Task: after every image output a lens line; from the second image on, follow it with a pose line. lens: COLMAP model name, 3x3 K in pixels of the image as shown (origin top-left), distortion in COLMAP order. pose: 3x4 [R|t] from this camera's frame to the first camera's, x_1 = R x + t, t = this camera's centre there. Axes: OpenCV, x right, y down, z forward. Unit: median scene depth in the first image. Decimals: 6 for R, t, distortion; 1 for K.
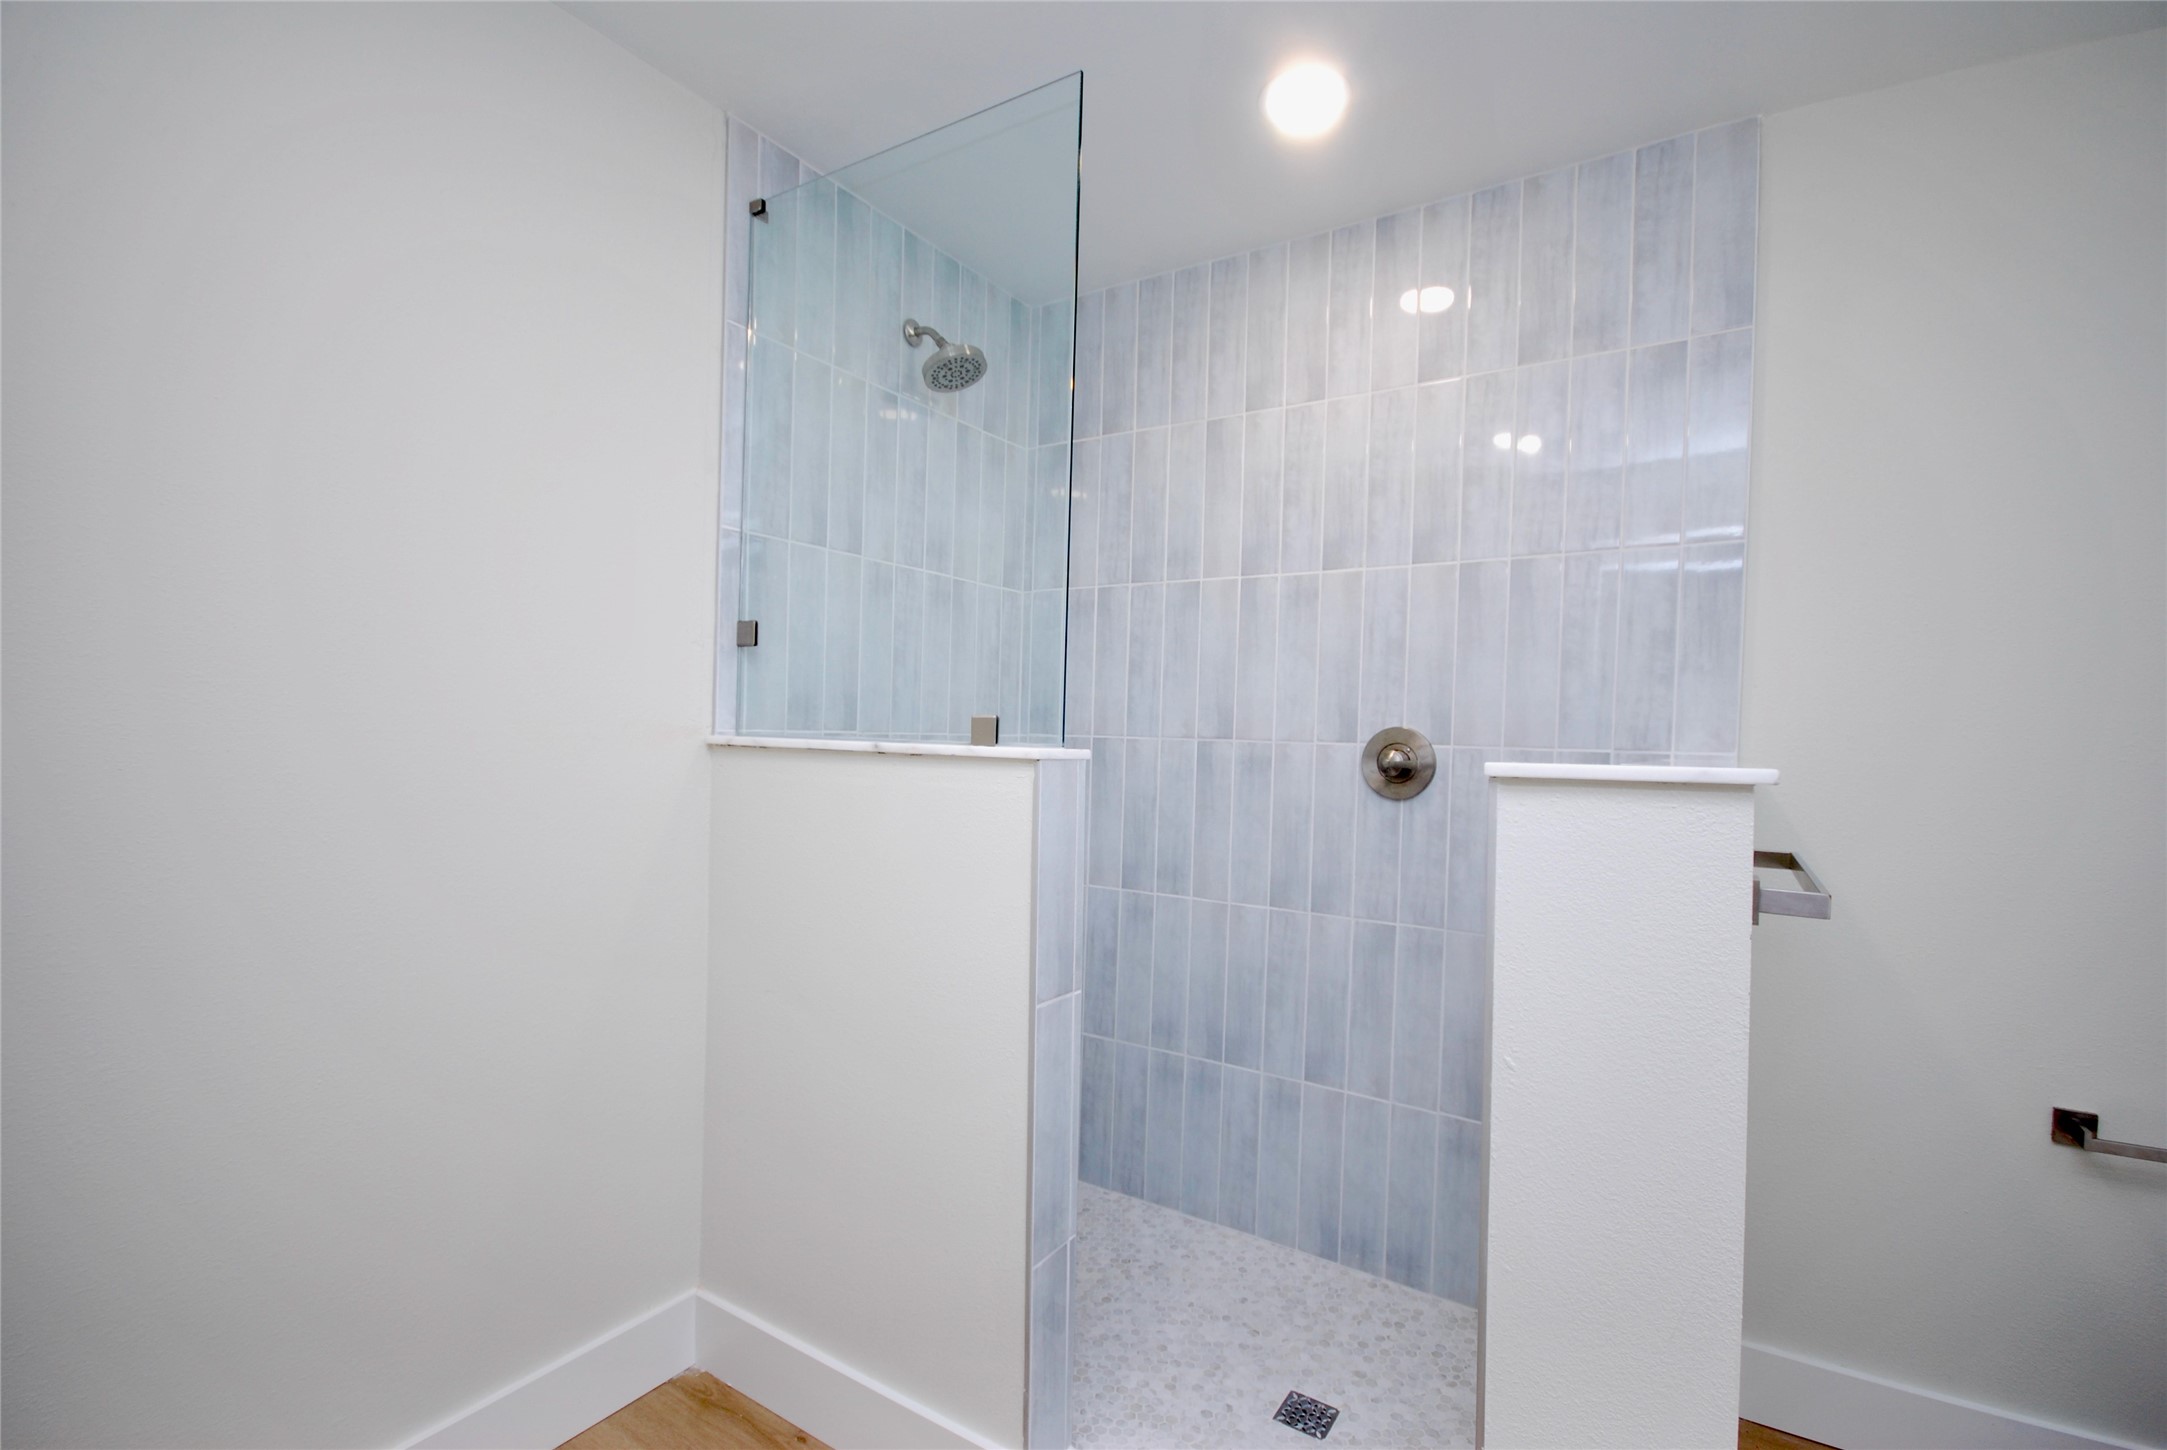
lens RADIAL K [[953.1, 0, 1095.3], [0, 953.1, 744.3], [0, 0, 1]] dist [0.004434, -0.007439]
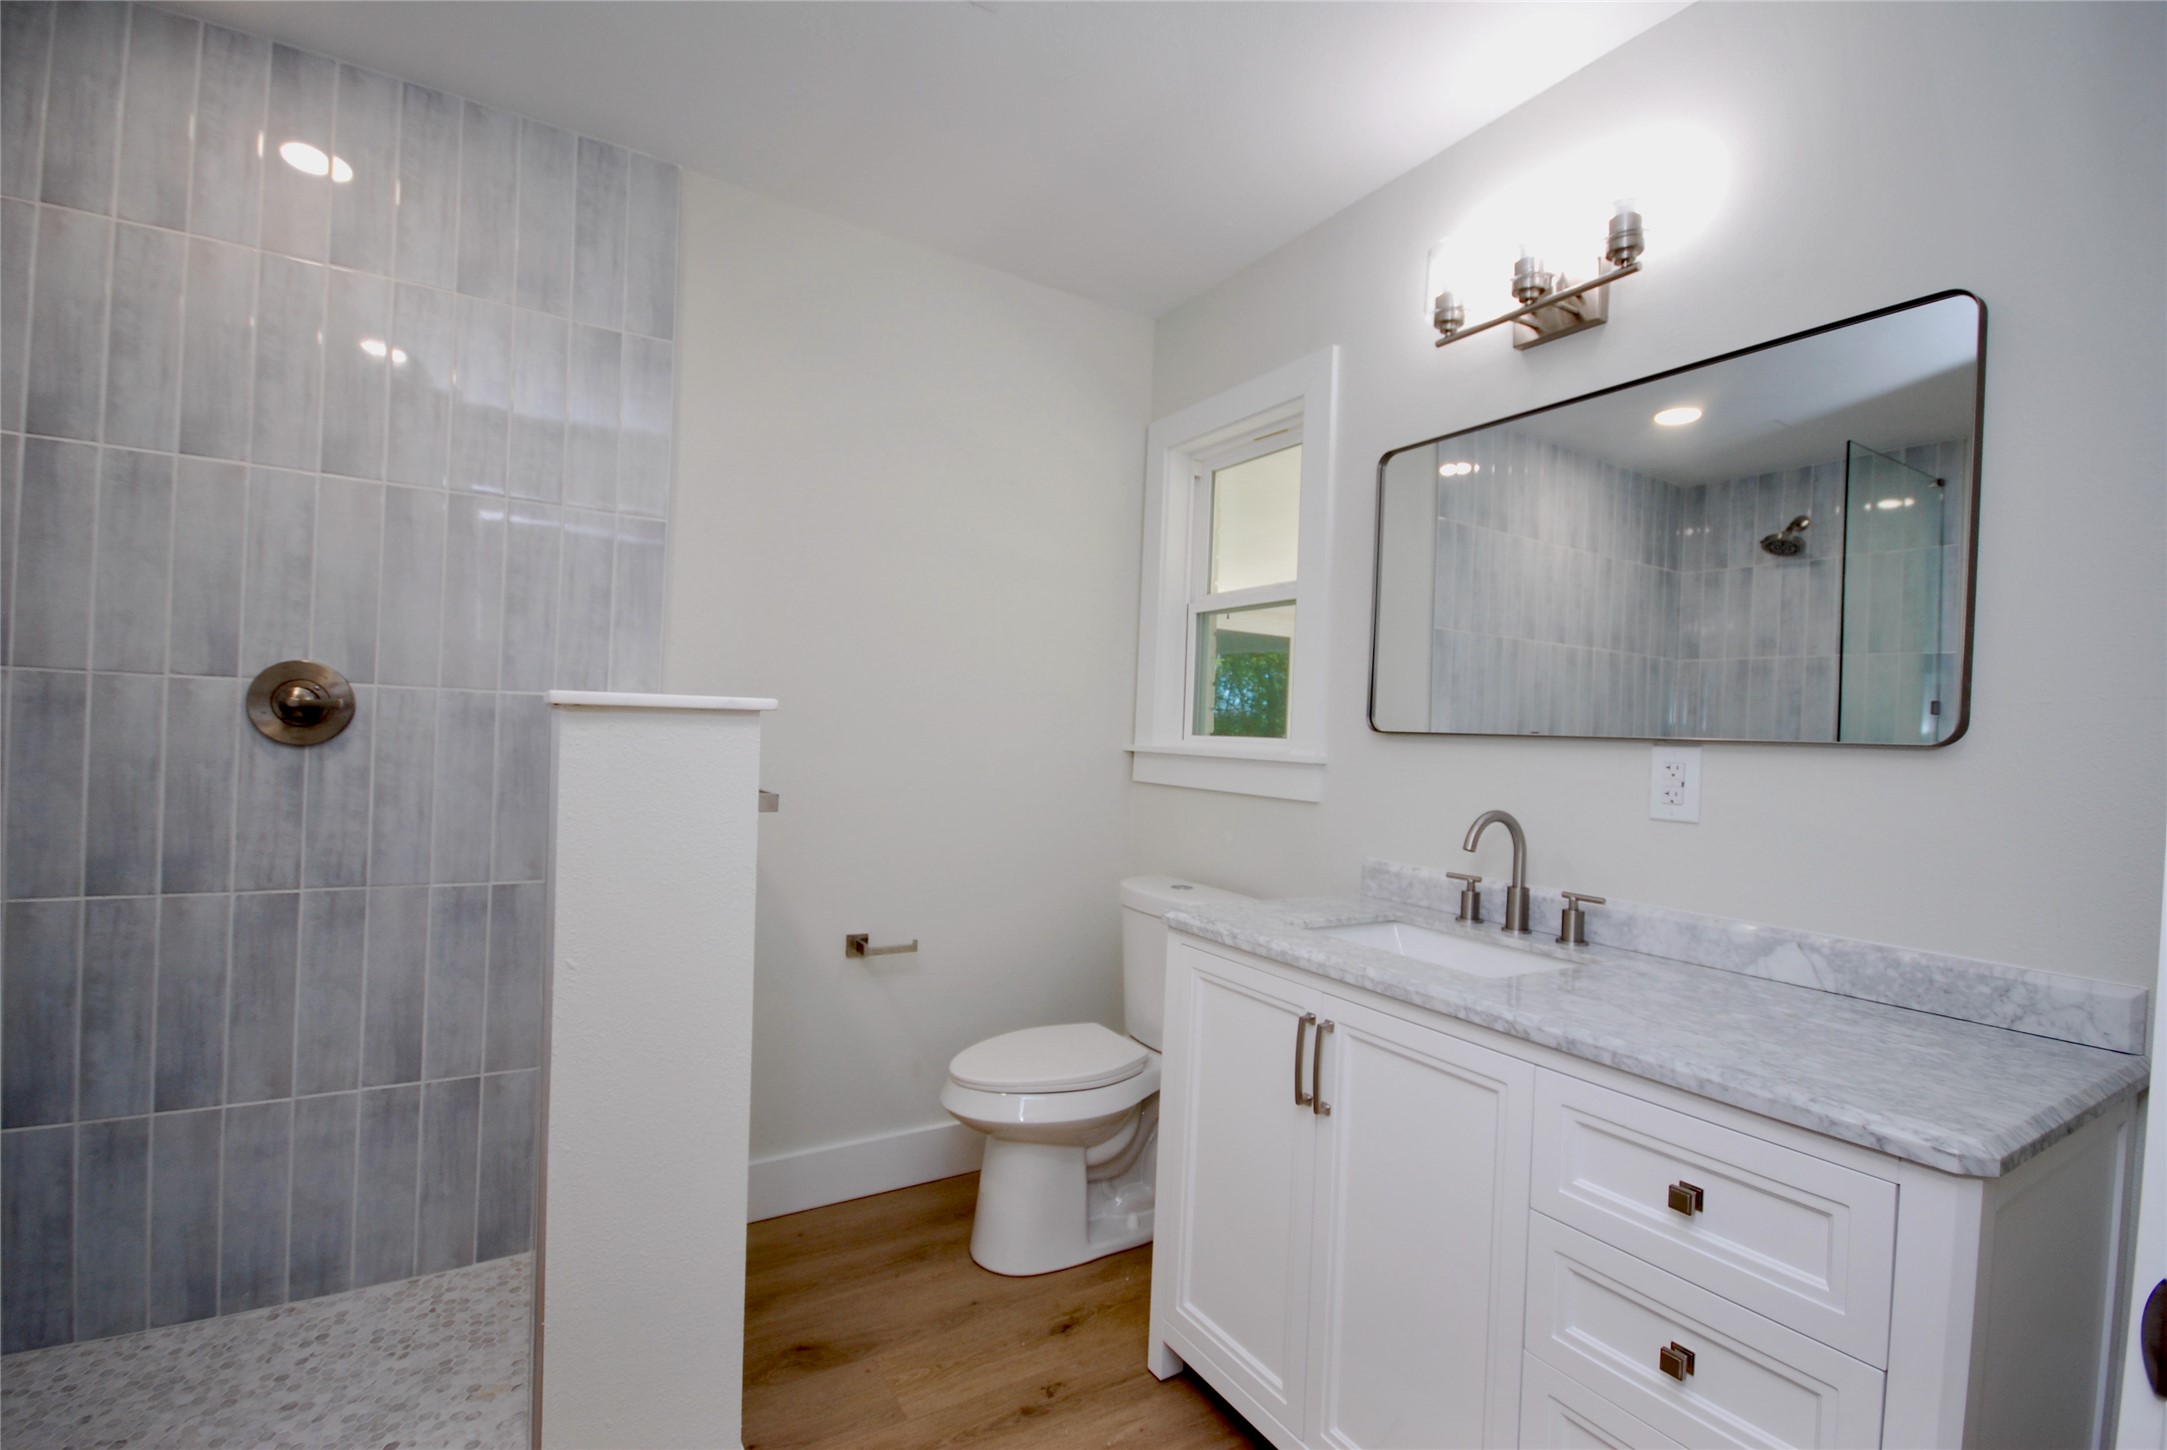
lens RADIAL K [[953.1, 0, 1083.7], [0, 953.1, 744.7], [0, 0, 1]] dist [0.004434, -0.007439]
pose [[0.437895, -0.019500, 0.898815, -0.146685], [-0.018549, 0.999356, 0.030717, 0.018078], [-0.898835, -0.030123, 0.437251, -0.005102]]
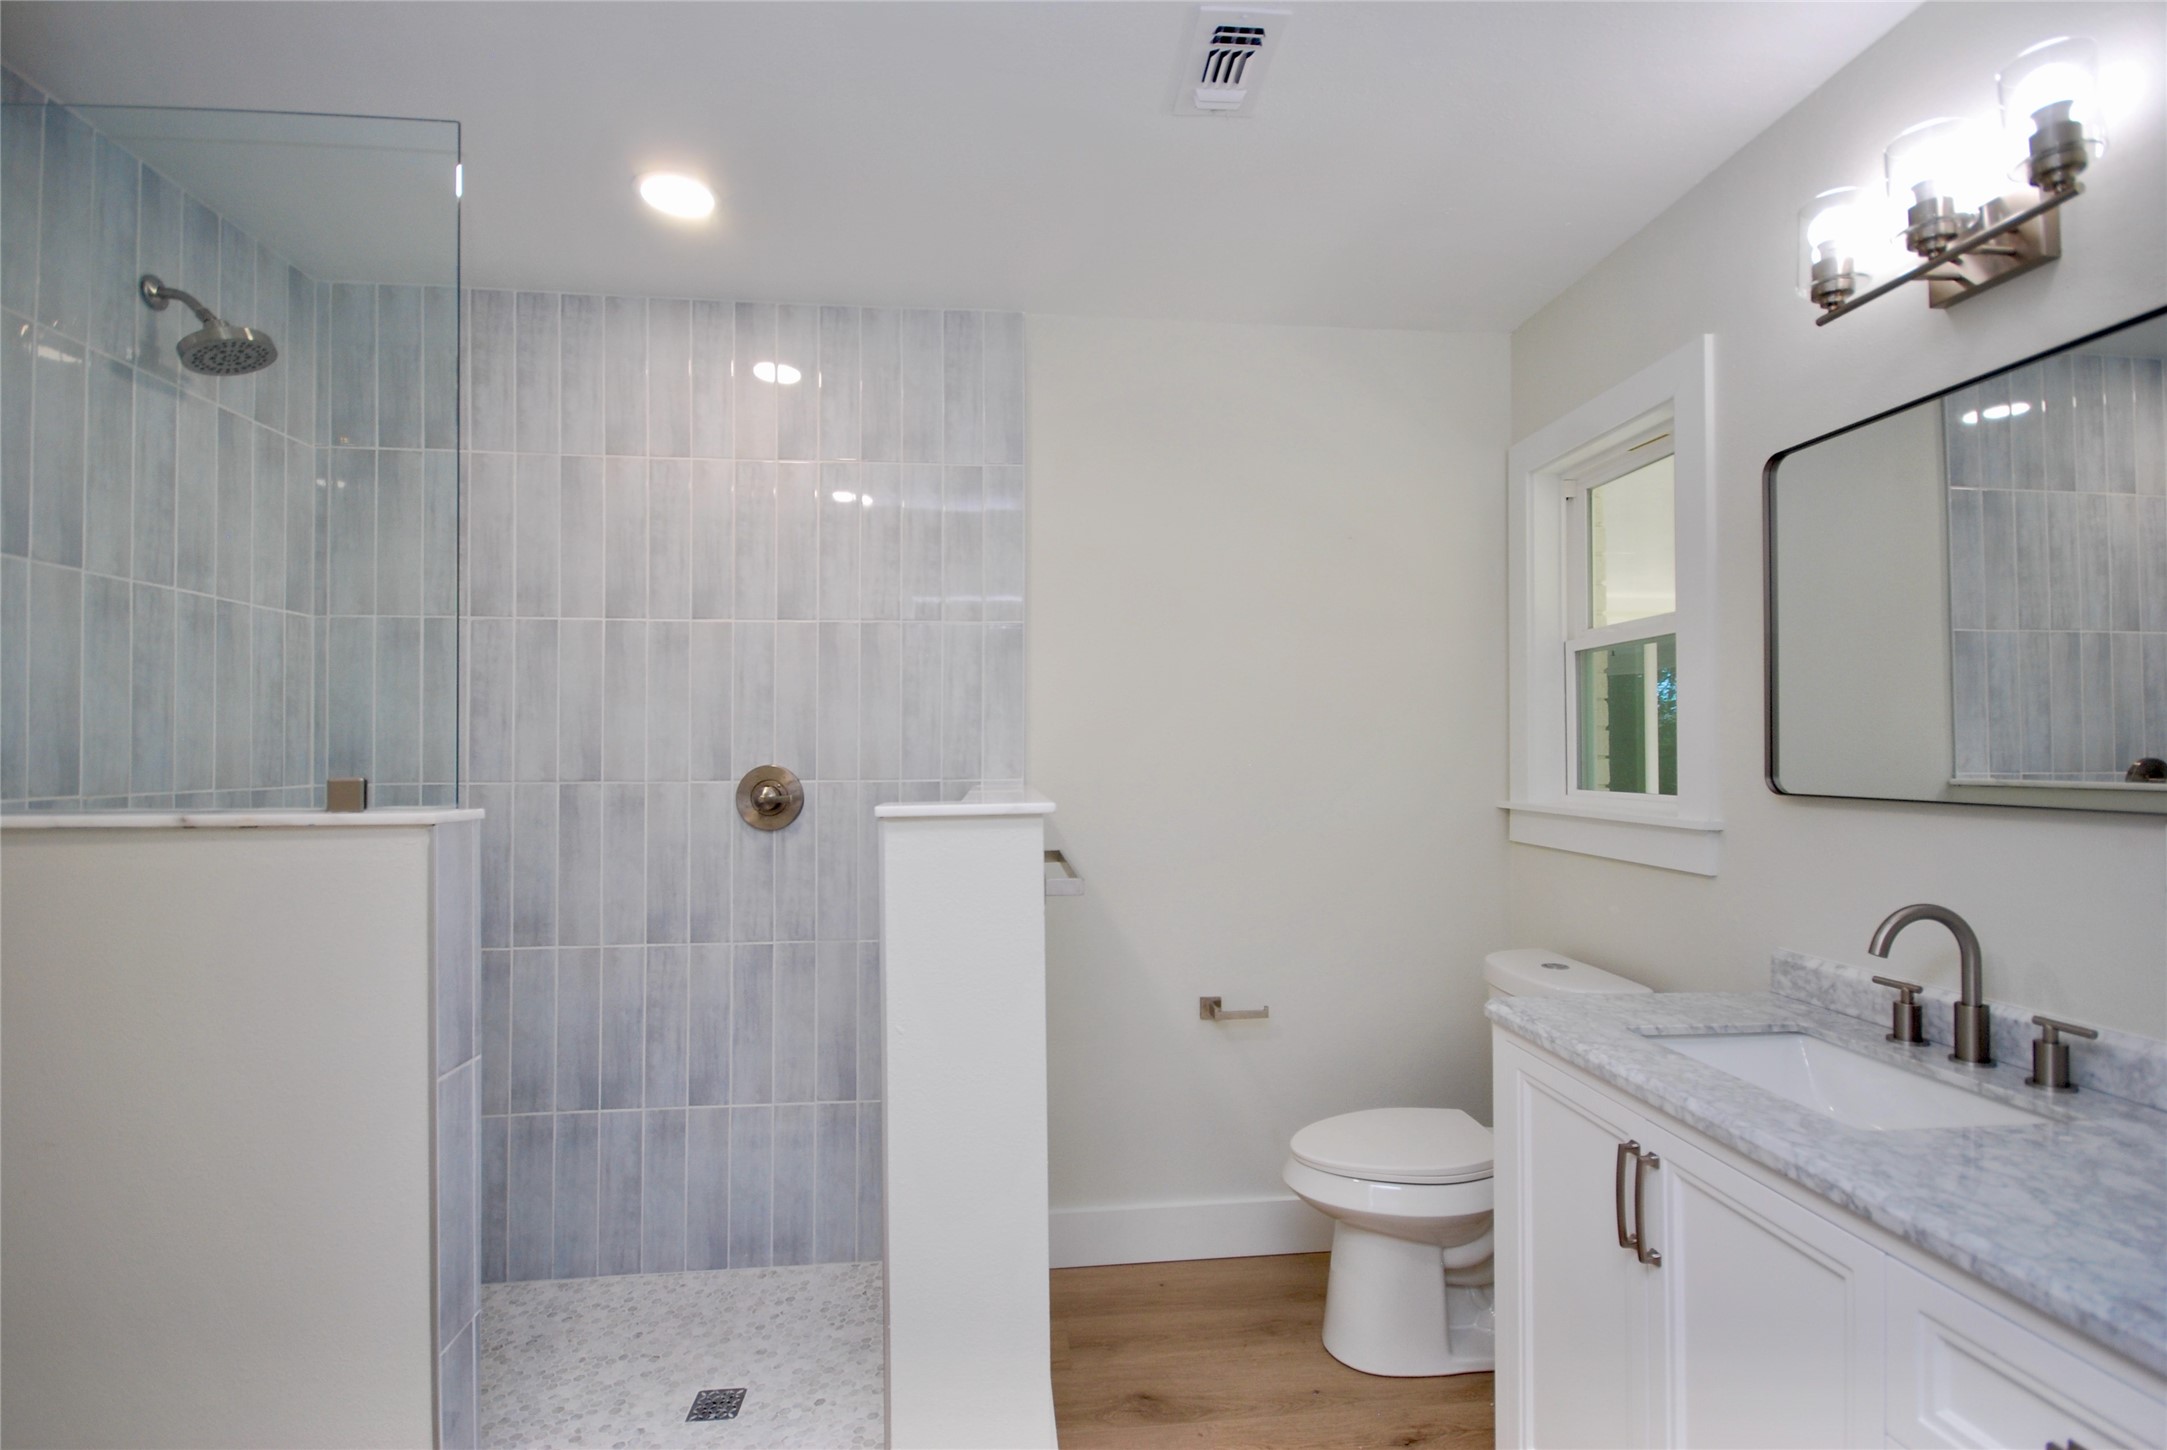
lens RADIAL K [[984.4, 0, 1088.2], [0, 984.4, 746.3], [0, 0, 1]] dist [0.001851, -0.001934]
pose [[0.783036, -0.023971, 0.621515, -0.105827], [0.031630, 0.999499, -0.001301, -0.027131], [-0.621172, 0.020678, 0.783401, -0.132070]]
